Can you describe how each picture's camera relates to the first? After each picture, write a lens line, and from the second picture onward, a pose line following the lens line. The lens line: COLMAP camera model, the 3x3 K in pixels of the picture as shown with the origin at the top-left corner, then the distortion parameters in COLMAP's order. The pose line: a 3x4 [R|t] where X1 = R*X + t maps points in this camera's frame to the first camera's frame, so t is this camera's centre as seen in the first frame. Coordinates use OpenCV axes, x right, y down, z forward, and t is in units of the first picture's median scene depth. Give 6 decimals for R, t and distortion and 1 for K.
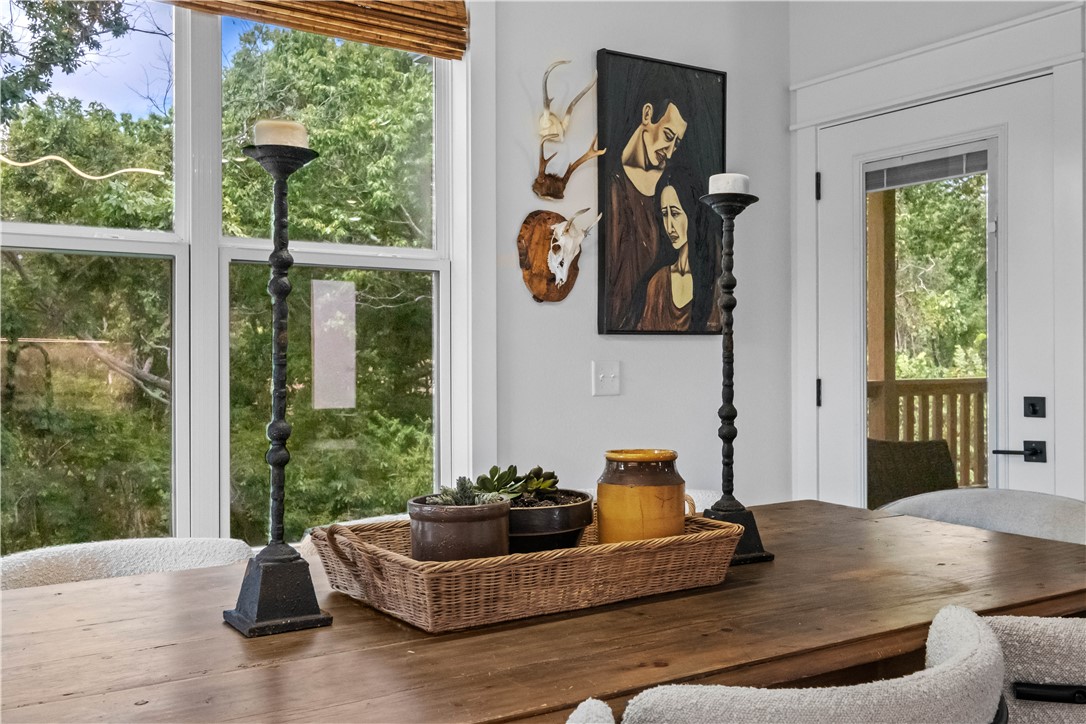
lens RADIAL K [[995.3, 0, 543.0], [0, 995.3, 362.0], [0, 0, 1]] dist [-0.009583, -0.001694]
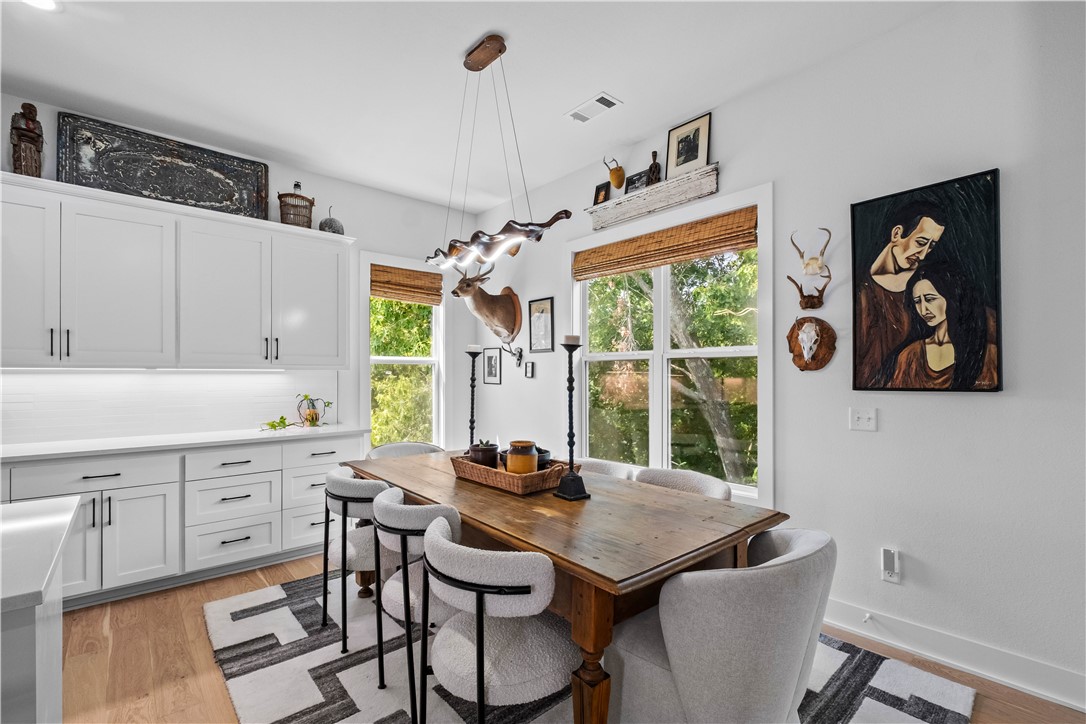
lens RADIAL K [[478.7, 0, 543.9], [0, 478.7, 373.9], [0, 0, 1]] dist [-0.010399, -0.000056]
pose [[0.136920, -0.001000, -0.990582, 0.695634], [-0.002505, 0.999996, -0.001355, -0.049166], [0.990579, 0.002667, 0.136917, 0.413973]]
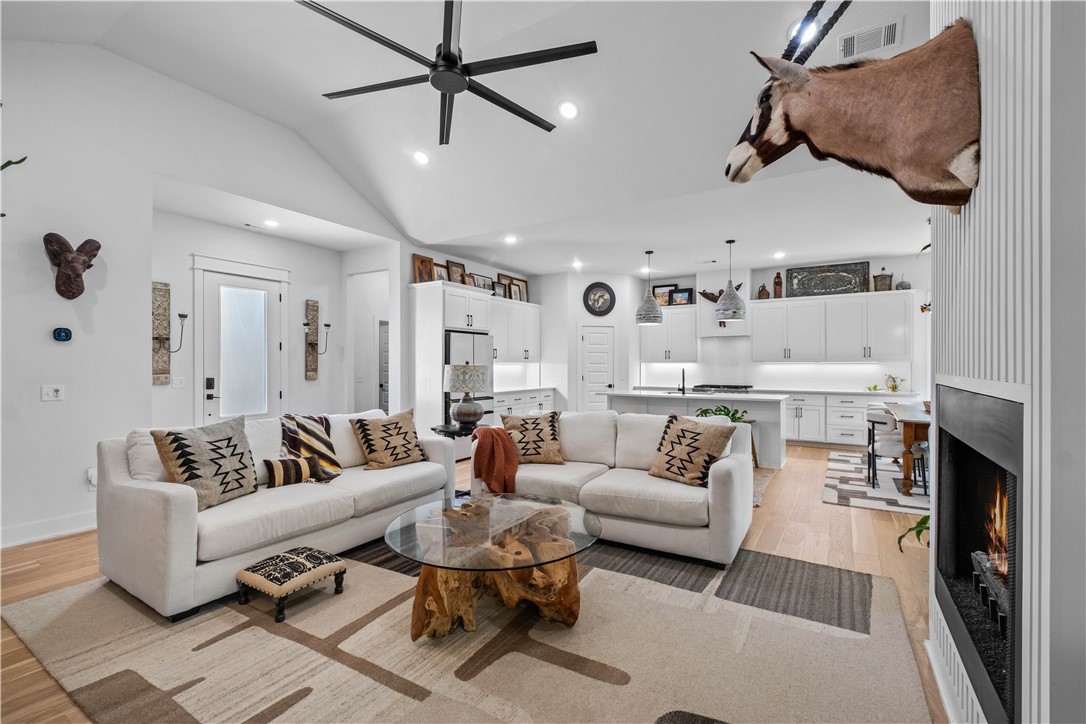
lens RADIAL K [[469.7, 0, 543.0], [0, 469.7, 362.0], [0, 0, 1]] dist [0.007515, 0.000084]
pose [[-0.913833, -0.002853, -0.406080, 1.817122], [-0.001717, 0.999994, -0.003162, -0.049444], [0.406086, -0.002192, -0.913832, 1.330785]]
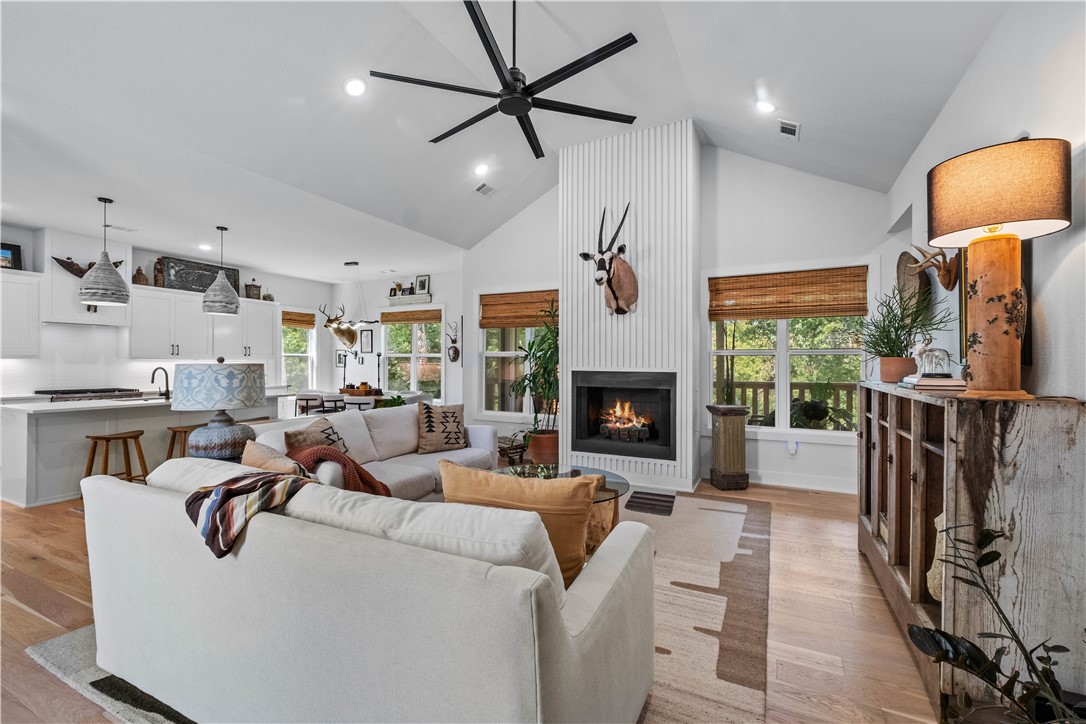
lens RADIAL K [[469.7, 0, 543.0], [0, 469.7, 362.0], [0, 0, 1]] dist [0.007515, 0.000084]
pose [[0.495618, -0.001334, -0.868540, 2.447867], [-0.005619, 0.999973, -0.004742, -0.045717], [0.868523, 0.007231, 0.495597, 0.097089]]
